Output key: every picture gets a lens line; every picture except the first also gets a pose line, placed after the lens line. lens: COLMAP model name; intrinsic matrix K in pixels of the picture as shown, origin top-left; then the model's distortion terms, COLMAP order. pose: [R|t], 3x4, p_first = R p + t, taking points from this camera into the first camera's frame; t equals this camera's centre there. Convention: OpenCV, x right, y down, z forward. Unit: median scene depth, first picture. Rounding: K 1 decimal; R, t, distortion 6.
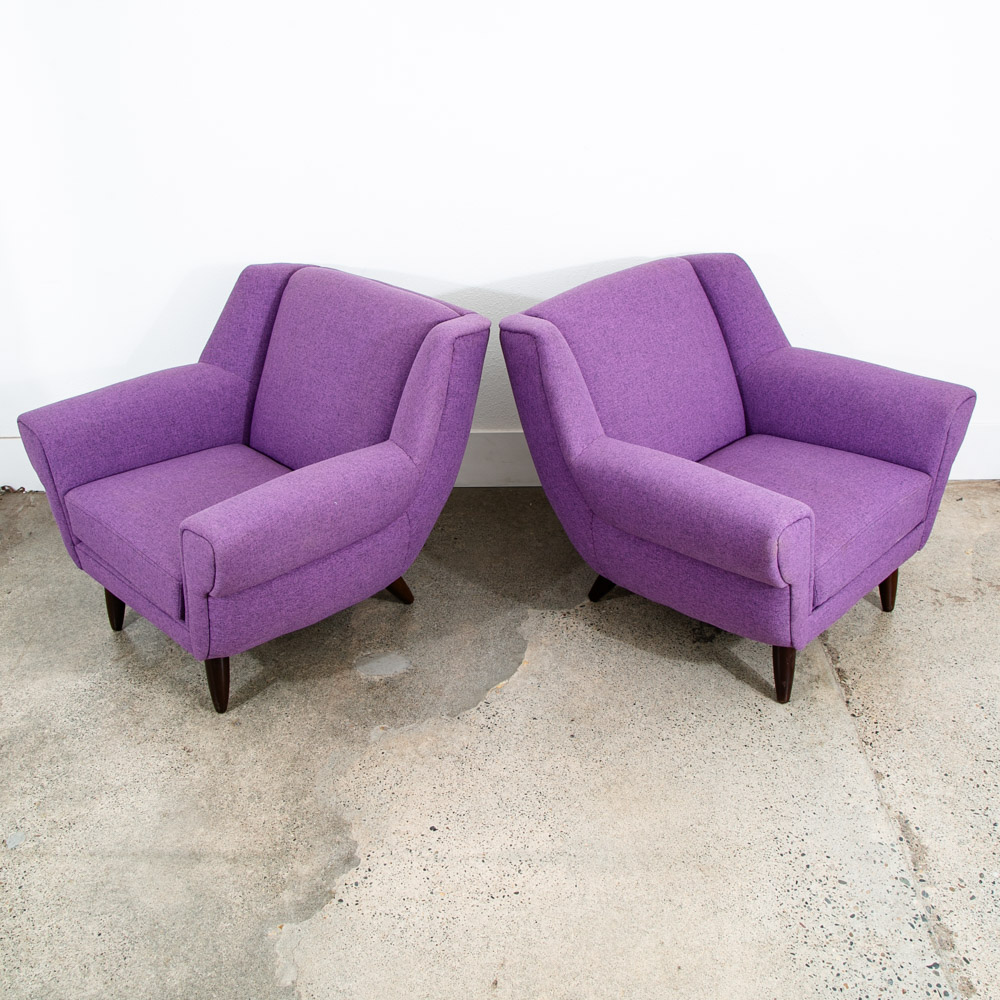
lens RADIAL K [[1051.1, 0, 500.0], [0, 1051.1, 500.0], [0, 0, 1]] dist [-0.116082, 0.064173]
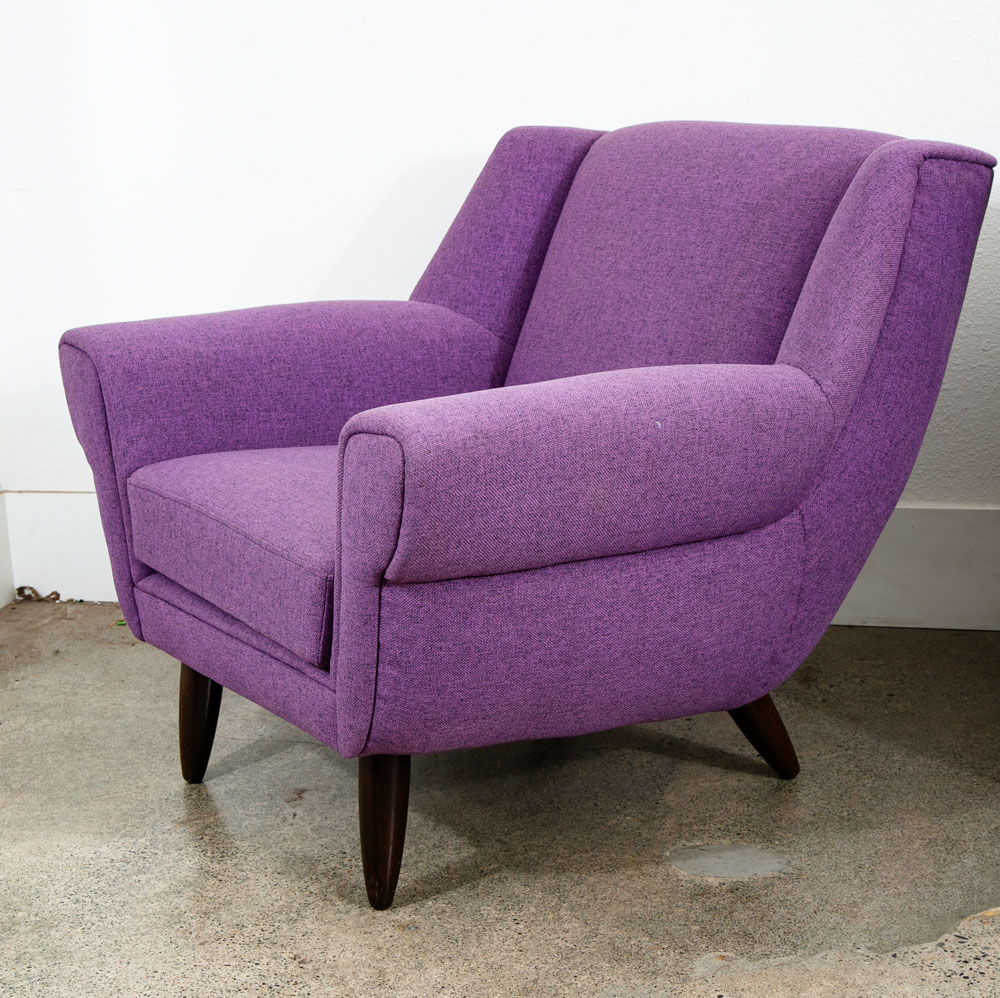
lens RADIAL K [[1953.2, 0, 500.0], [0, 1953.2, 499.0], [0, 0, 1]] dist [0.067641, 0.228016]
pose [[0.972240, 0.037457, -0.230969, -0.017308], [-0.089799, 0.971247, -0.220487, 0.230245], [0.216069, 0.235107, 0.947649, 0.130350]]
